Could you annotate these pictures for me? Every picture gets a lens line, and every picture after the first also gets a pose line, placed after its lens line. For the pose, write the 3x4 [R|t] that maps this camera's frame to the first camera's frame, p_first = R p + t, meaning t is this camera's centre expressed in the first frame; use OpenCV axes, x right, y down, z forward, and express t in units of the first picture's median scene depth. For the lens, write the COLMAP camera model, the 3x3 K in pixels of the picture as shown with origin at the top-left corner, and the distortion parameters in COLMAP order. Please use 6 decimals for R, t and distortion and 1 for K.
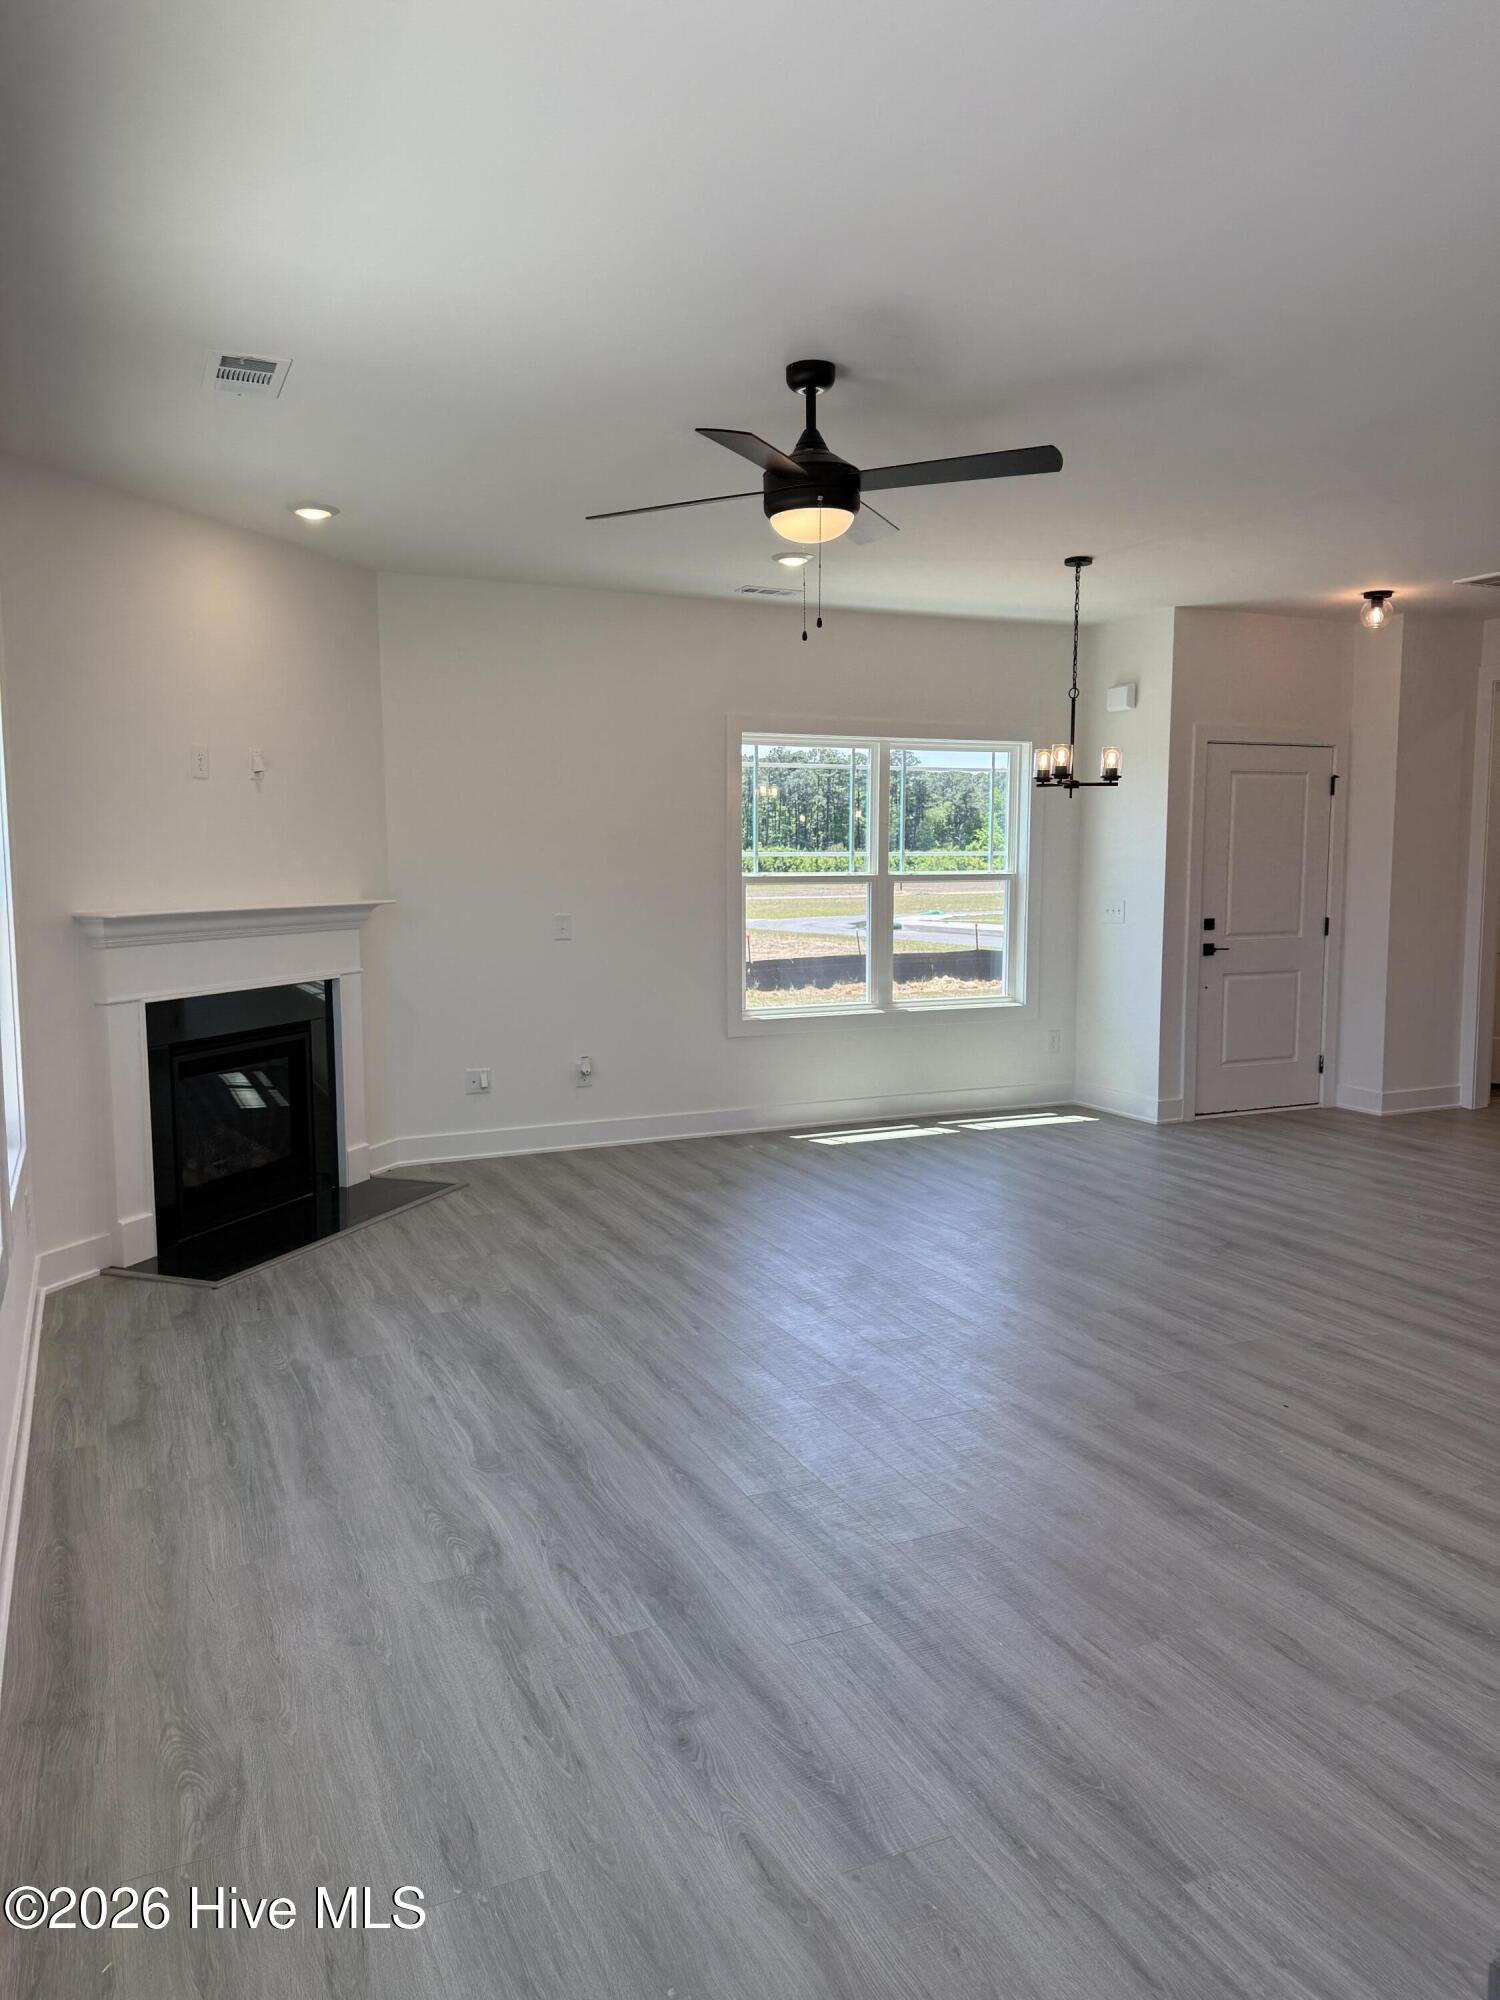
lens RADIAL K [[1397.4, 0, 740.6], [0, 1397.4, 1002.5], [0, 0, 1]] dist [0.057367, -0.056282]
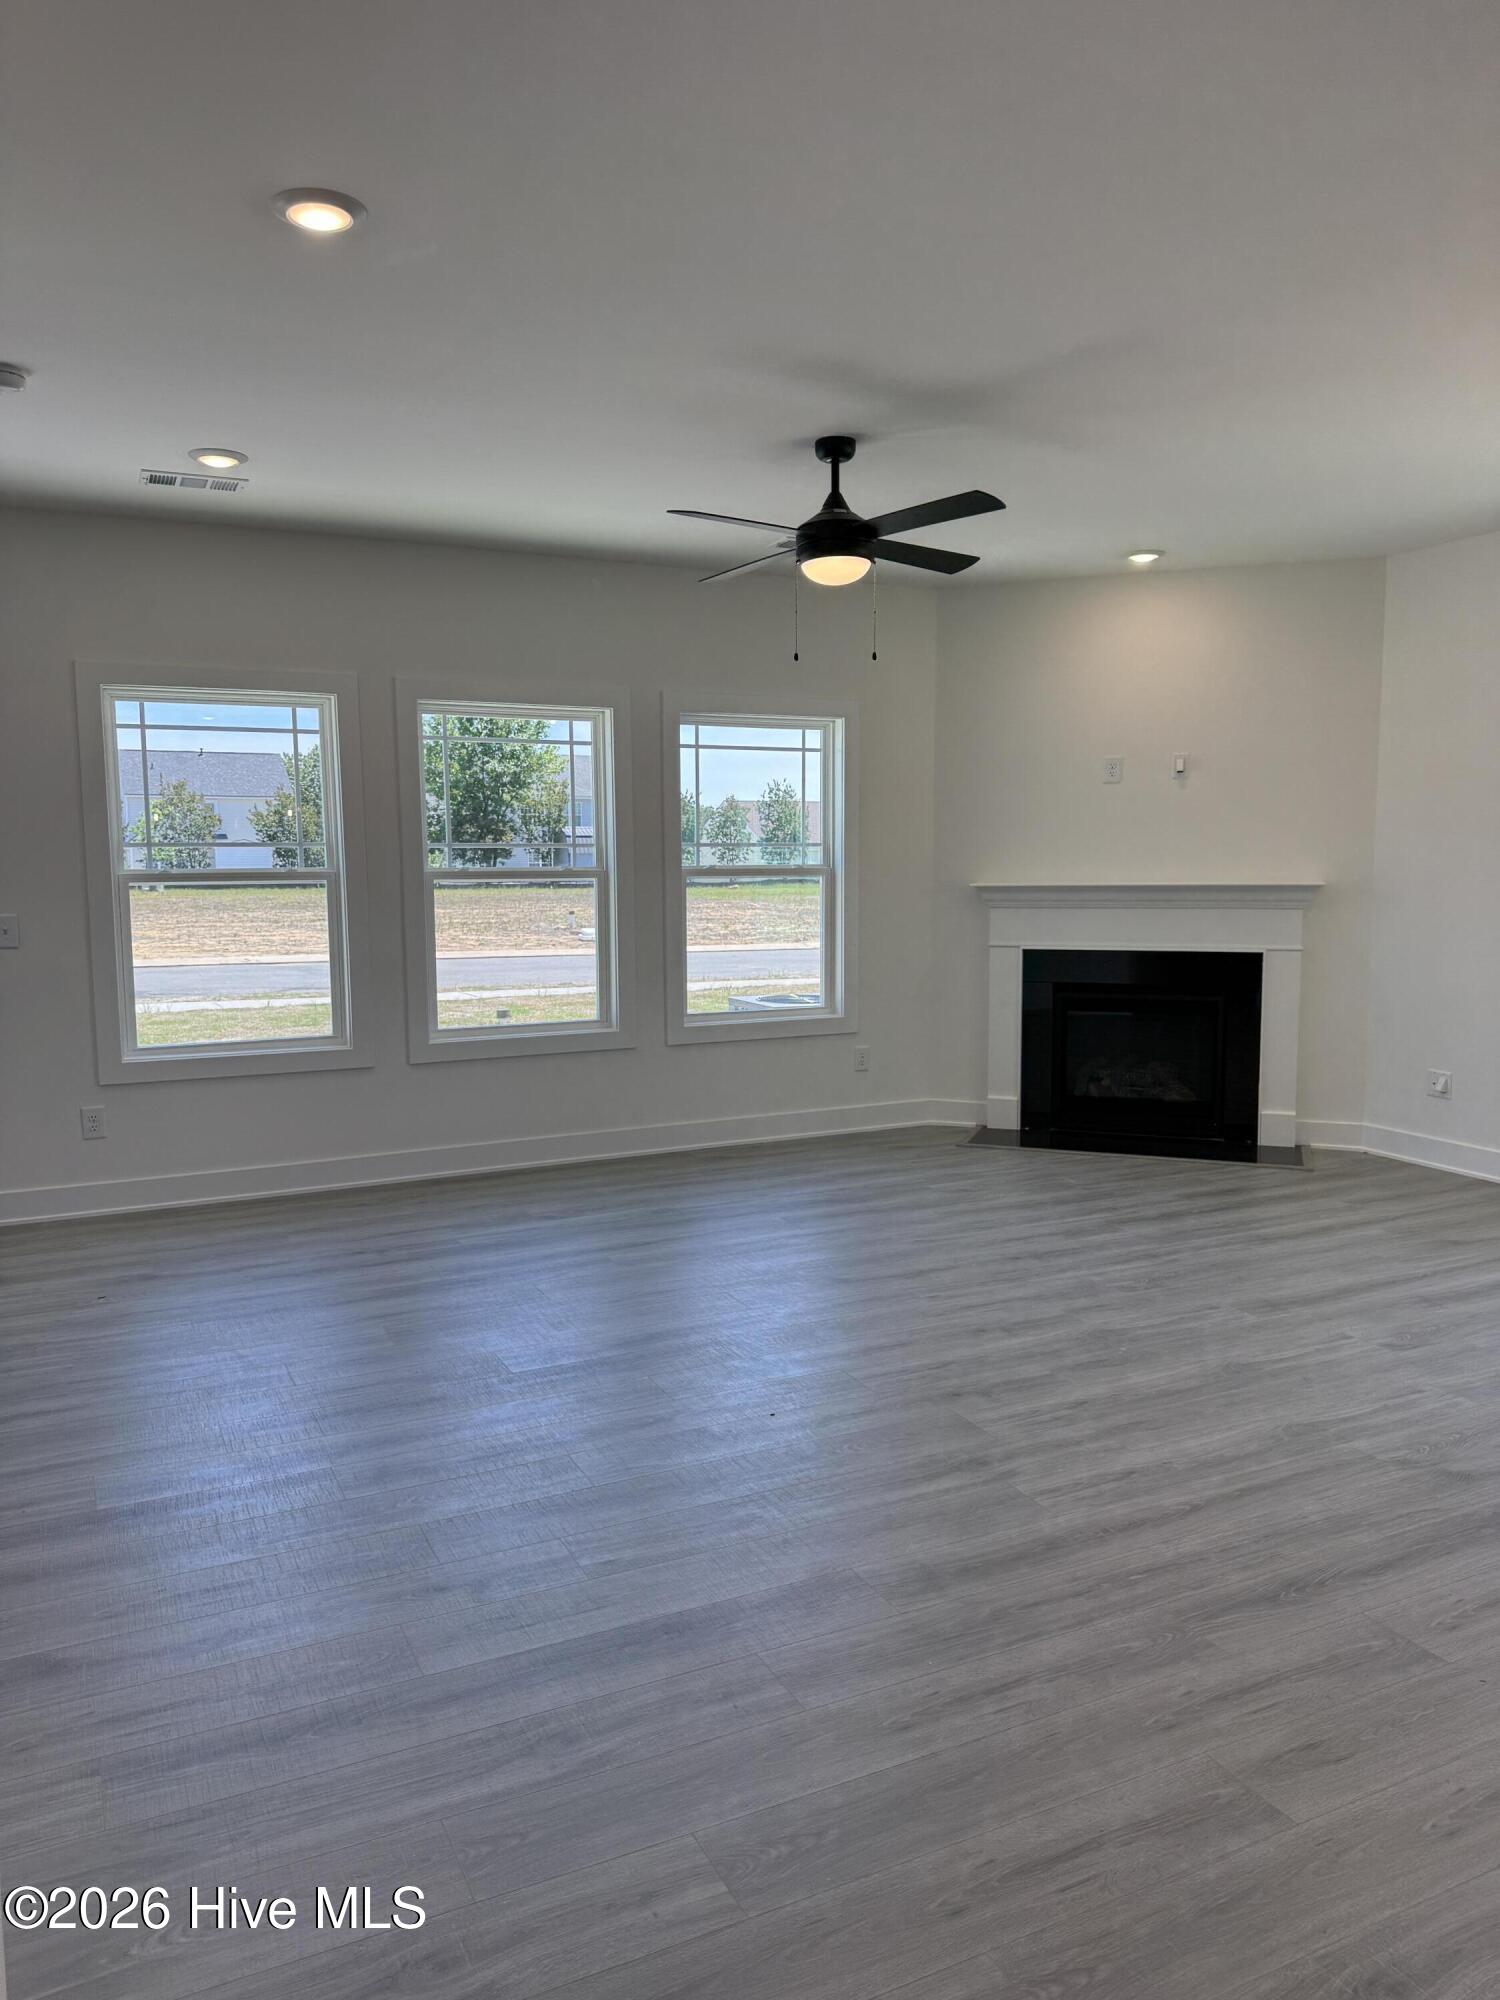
lens RADIAL K [[1397.4, 0, 740.6], [0, 1397.4, 1002.5], [0, 0, 1]] dist [0.057367, -0.056282]
pose [[0.027983, 0.110163, -0.993520, 0.965351], [-0.096256, 0.989587, 0.107016, -0.069280], [0.994963, 0.092638, 0.038295, 0.674723]]
